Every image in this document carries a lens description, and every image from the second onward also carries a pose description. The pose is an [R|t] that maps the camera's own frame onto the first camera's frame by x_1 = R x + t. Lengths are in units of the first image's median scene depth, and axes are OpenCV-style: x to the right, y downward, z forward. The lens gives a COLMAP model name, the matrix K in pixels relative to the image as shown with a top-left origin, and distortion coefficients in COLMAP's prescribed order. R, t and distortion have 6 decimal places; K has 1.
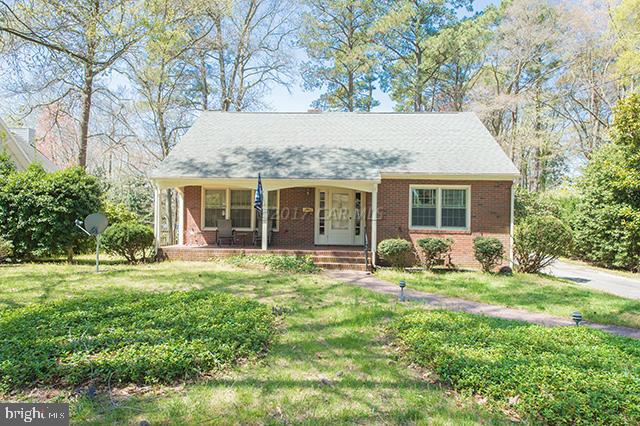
lens RADIAL K [[425.3, 0, 320.0], [0, 425.3, 213.0], [0, 0, 1]] dist [-0.001790, -0.000334]
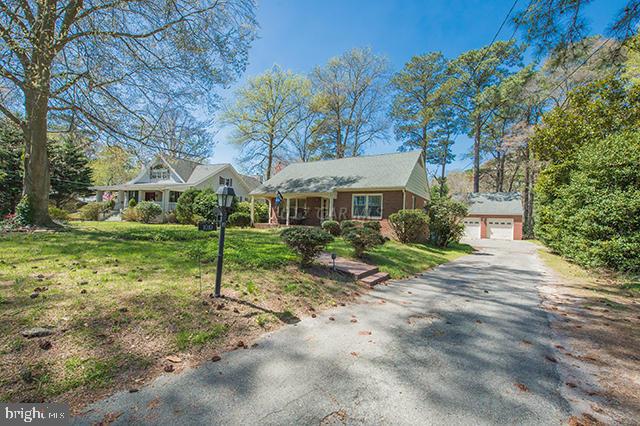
lens RADIAL K [[250.1, 0, 320.0], [0, 250.1, 213.0], [0, 0, 1]] dist [0.009379, -0.000604]
pose [[0.877072, 0.008469, -0.480285, 0.564171], [-0.012176, 0.999915, -0.004604, 0.023427], [0.480205, 0.009886, 0.877101, -0.054482]]
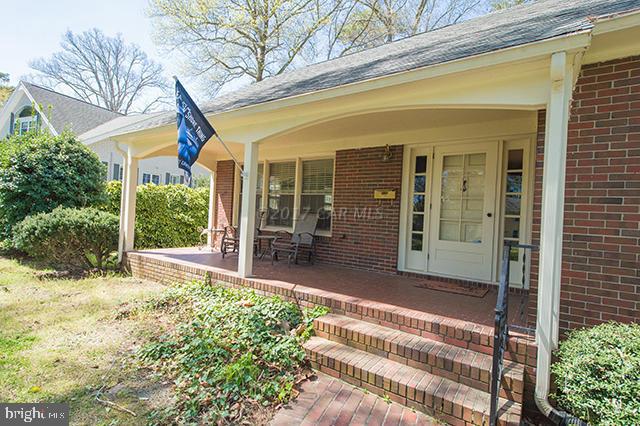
lens RADIAL K [[323.2, 0, 320.0], [0, 323.2, 213.0], [0, 0, 1]] dist [0.022395, 0.000133]
pose [[0.836620, 0.024957, -0.547214, 0.106564], [-0.040407, 0.999052, -0.016212, 0.020964], [0.546291, 0.035674, 0.836835, 0.665387]]
